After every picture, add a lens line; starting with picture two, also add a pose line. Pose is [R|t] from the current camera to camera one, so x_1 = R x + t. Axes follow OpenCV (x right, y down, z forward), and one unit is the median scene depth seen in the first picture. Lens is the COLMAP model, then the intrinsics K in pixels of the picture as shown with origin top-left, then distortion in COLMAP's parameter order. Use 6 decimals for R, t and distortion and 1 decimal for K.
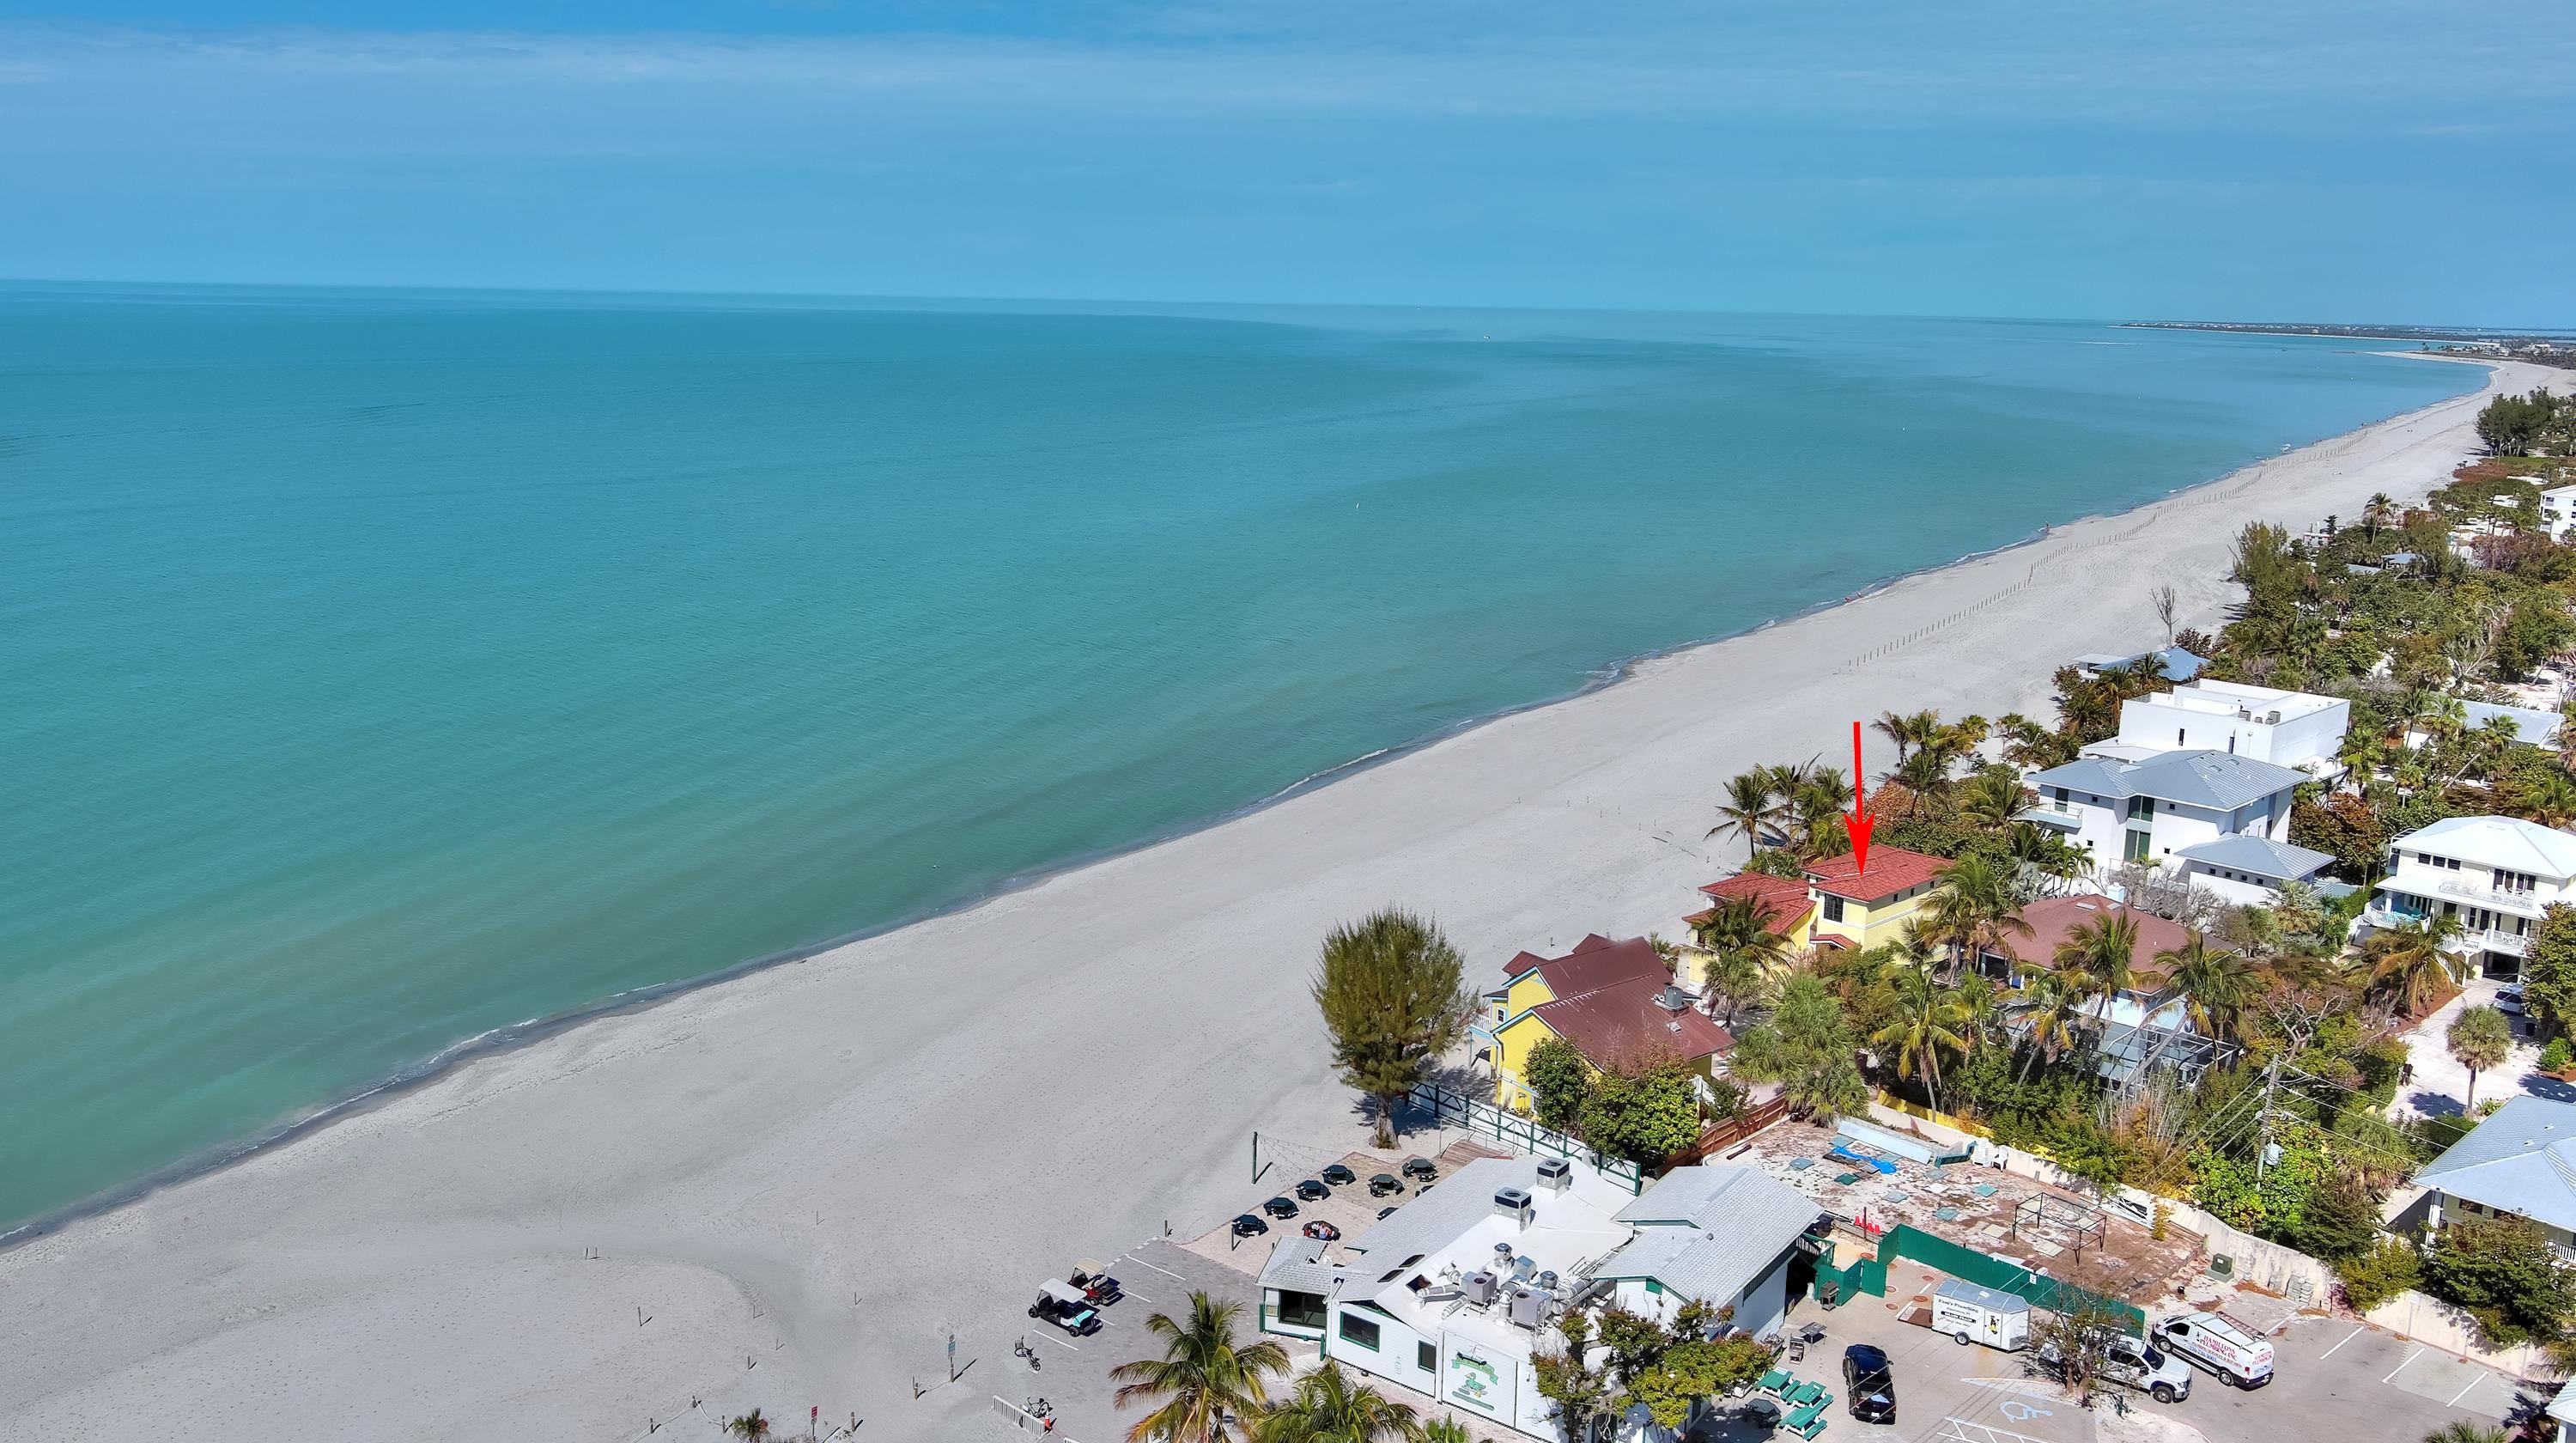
lens RADIAL K [[2124.0, 0, 1288.0], [0, 2124.0, 721.5], [0, 0, 1]] dist [0.014188, -0.012592]
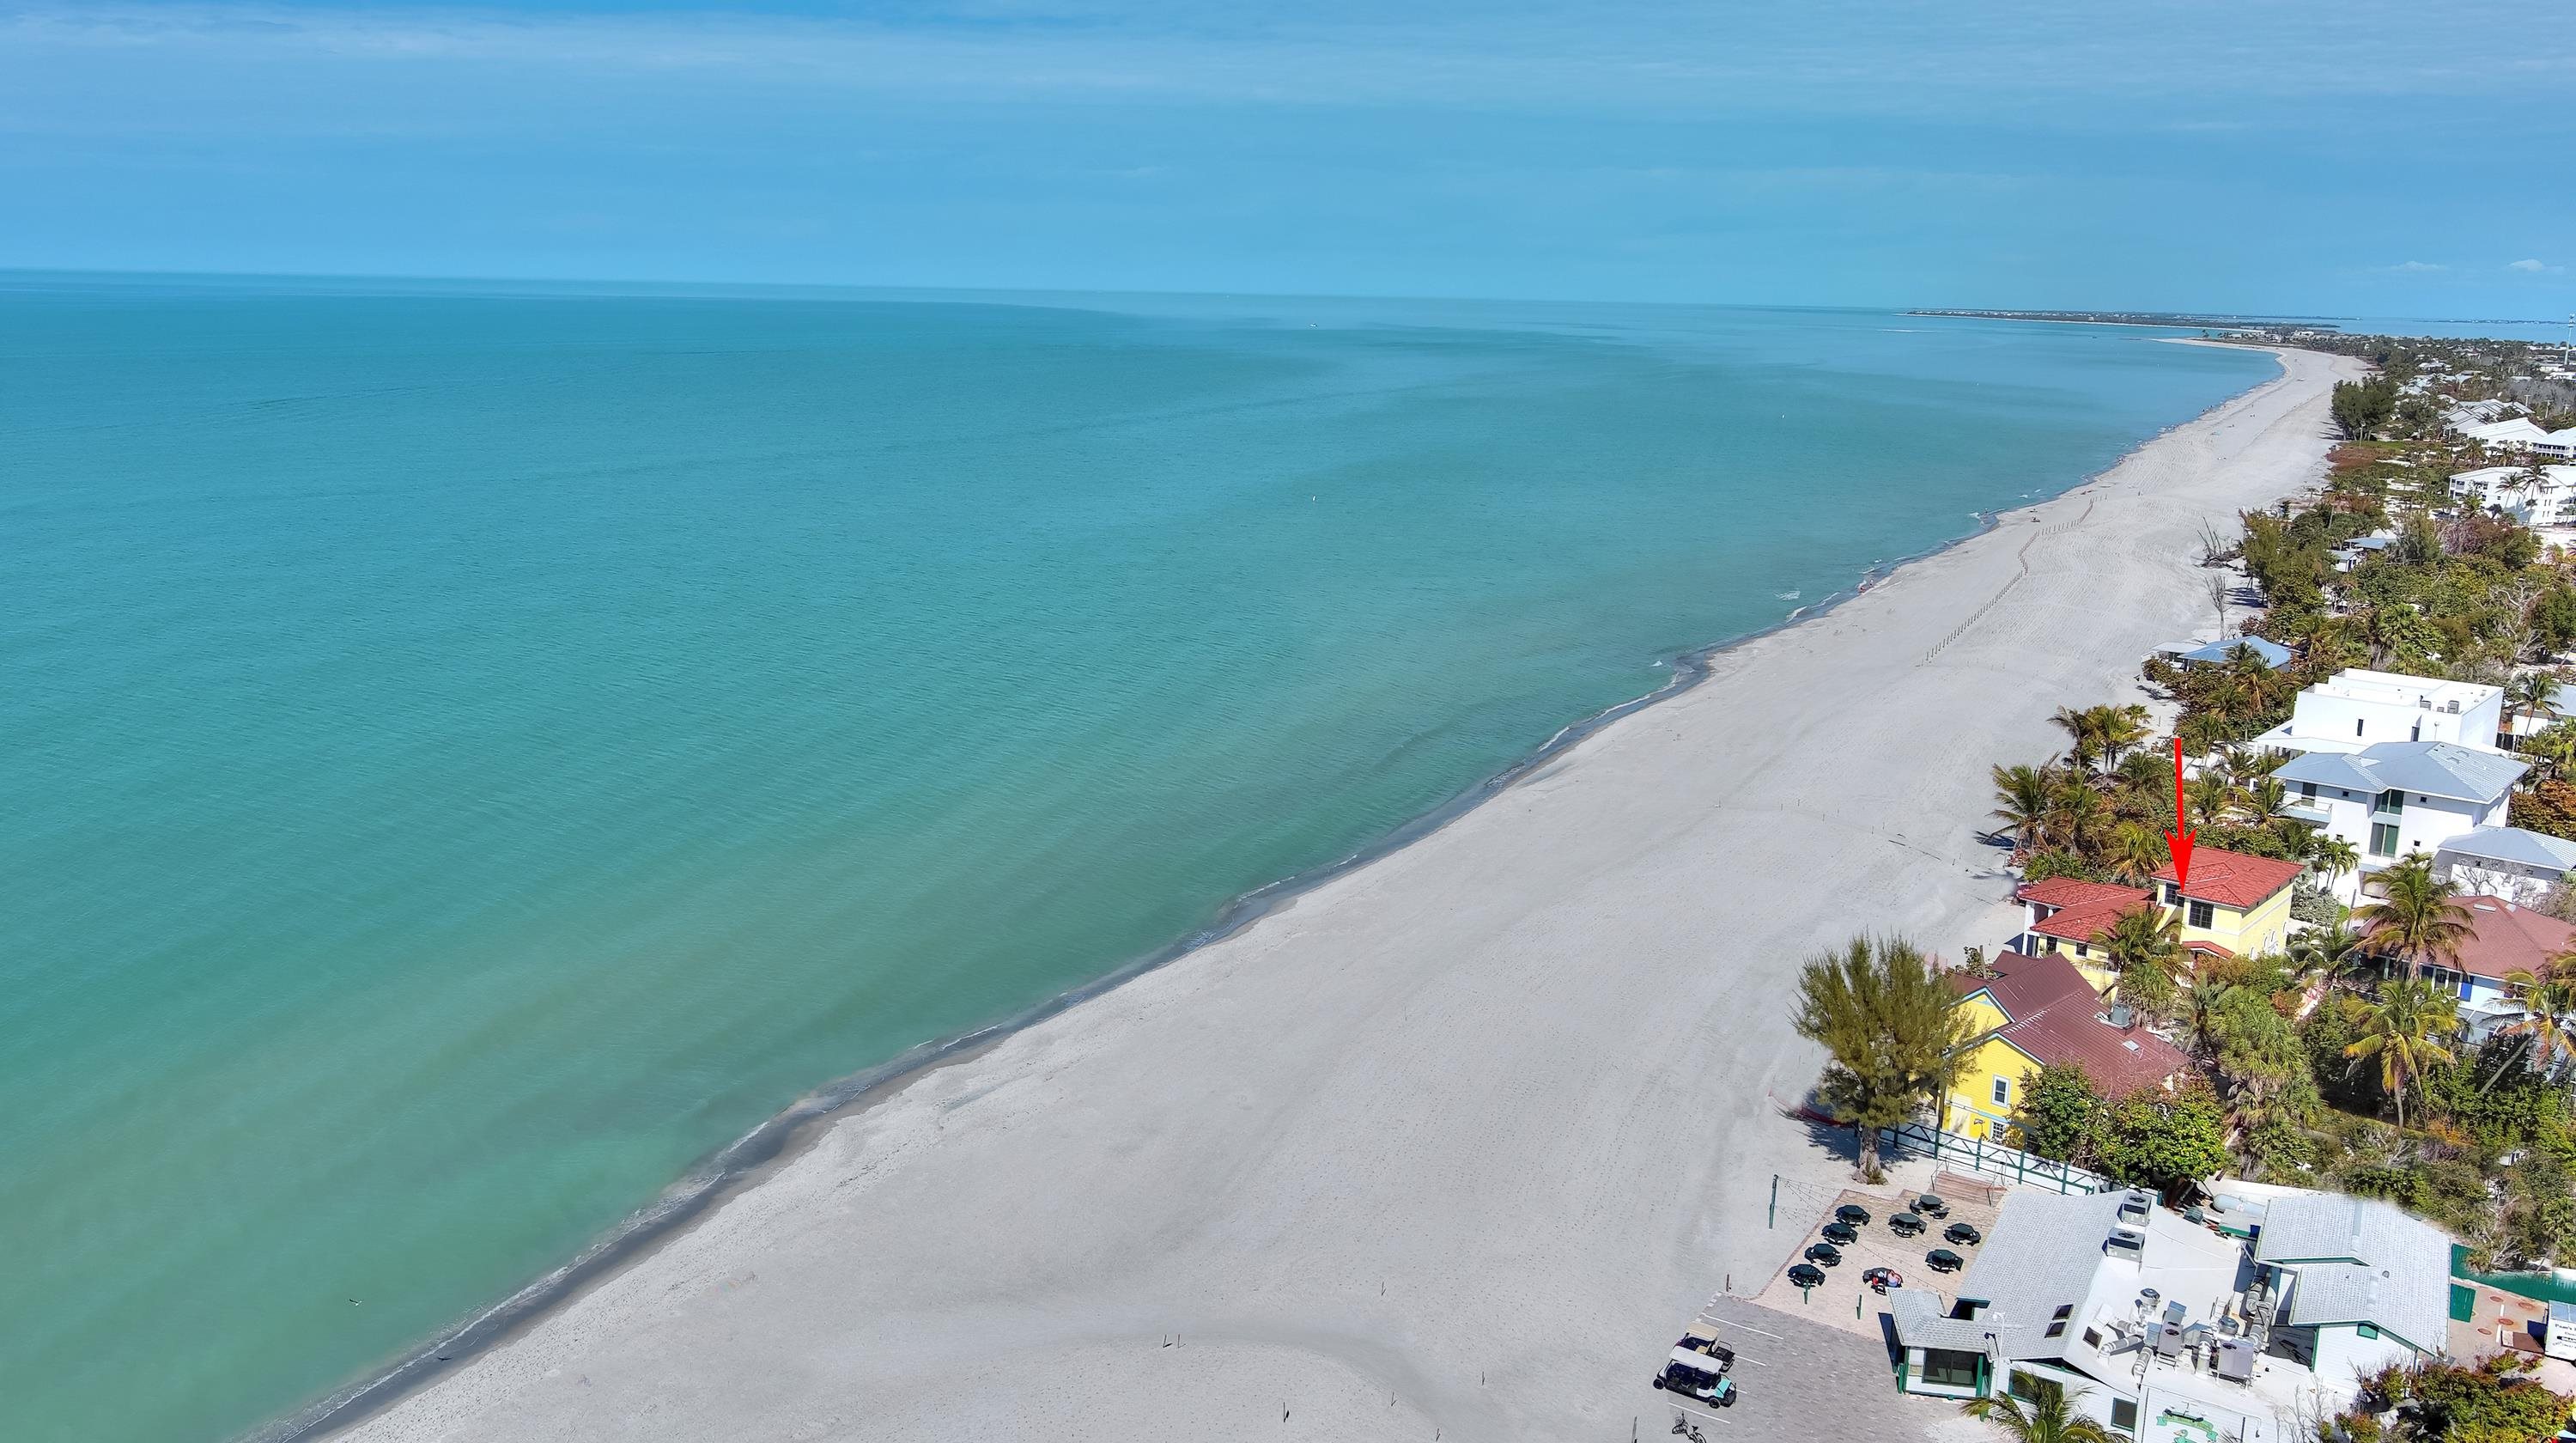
lens RADIAL K [[2124.0, 0, 1288.0], [0, 2124.0, 721.5], [0, 0, 1]] dist [0.014188, -0.012592]
pose [[0.994877, -0.019074, 0.099277, -0.132120], [0.018483, 0.999806, 0.006865, -0.008312], [-0.099389, -0.004995, 0.995036, 0.030281]]
